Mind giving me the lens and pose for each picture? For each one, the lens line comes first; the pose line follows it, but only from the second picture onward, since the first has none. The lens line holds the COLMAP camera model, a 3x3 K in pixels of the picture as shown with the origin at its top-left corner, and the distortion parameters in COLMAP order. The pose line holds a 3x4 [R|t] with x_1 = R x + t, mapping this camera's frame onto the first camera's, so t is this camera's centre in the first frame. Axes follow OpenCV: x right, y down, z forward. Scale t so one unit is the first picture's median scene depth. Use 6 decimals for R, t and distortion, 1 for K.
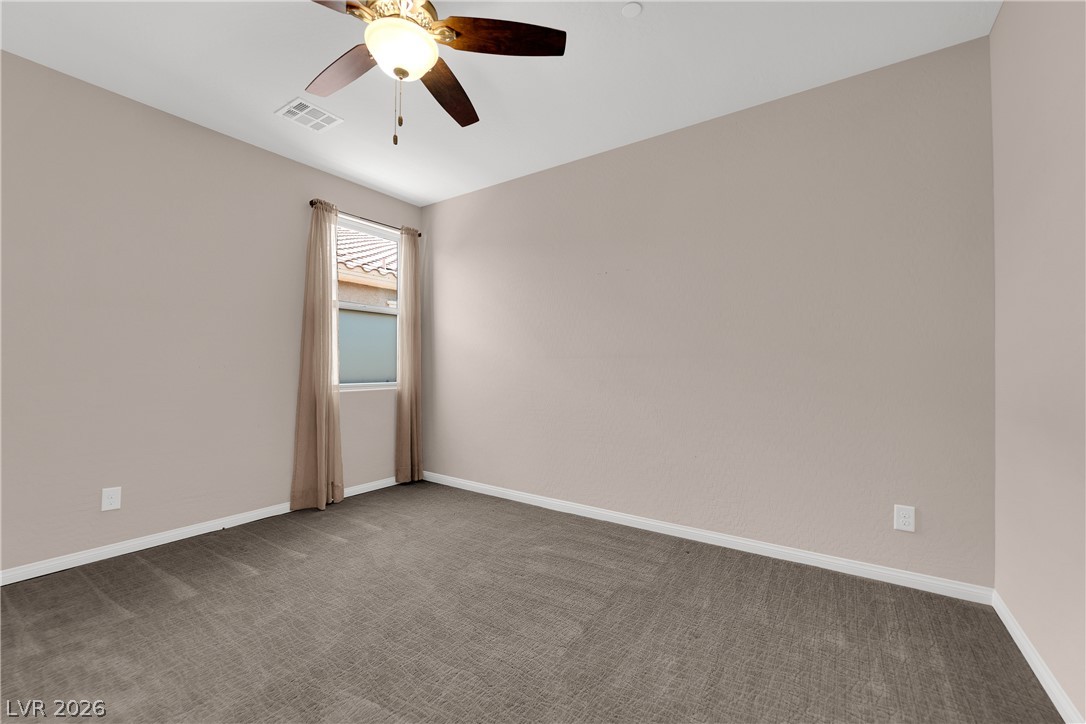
lens RADIAL K [[437.7, 0, 536.4], [0, 437.7, 368.0], [0, 0, 1]] dist [-0.008624, -0.003438]
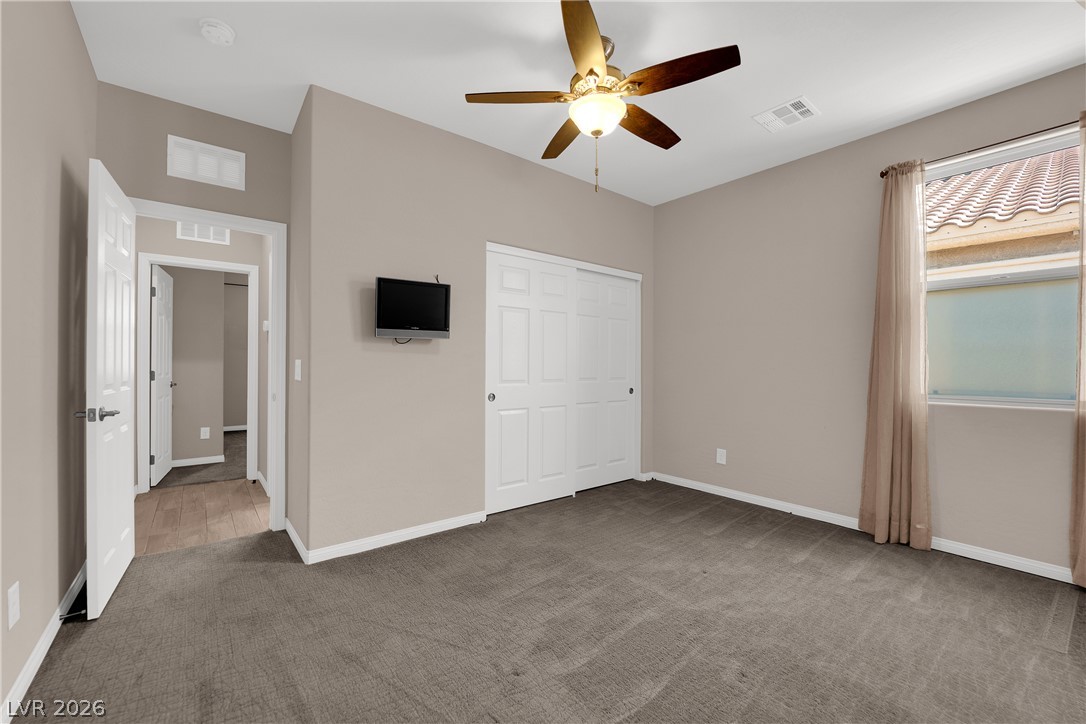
lens RADIAL K [[437.7, 0, 538.9], [0, 437.7, 365.8], [0, 0, 1]] dist [-0.008624, -0.003438]
pose [[-0.301204, -0.005534, -0.953544, 0.504466], [-0.007956, 0.999963, -0.003290, -0.001863], [0.953527, 0.006595, -0.301236, 0.655072]]
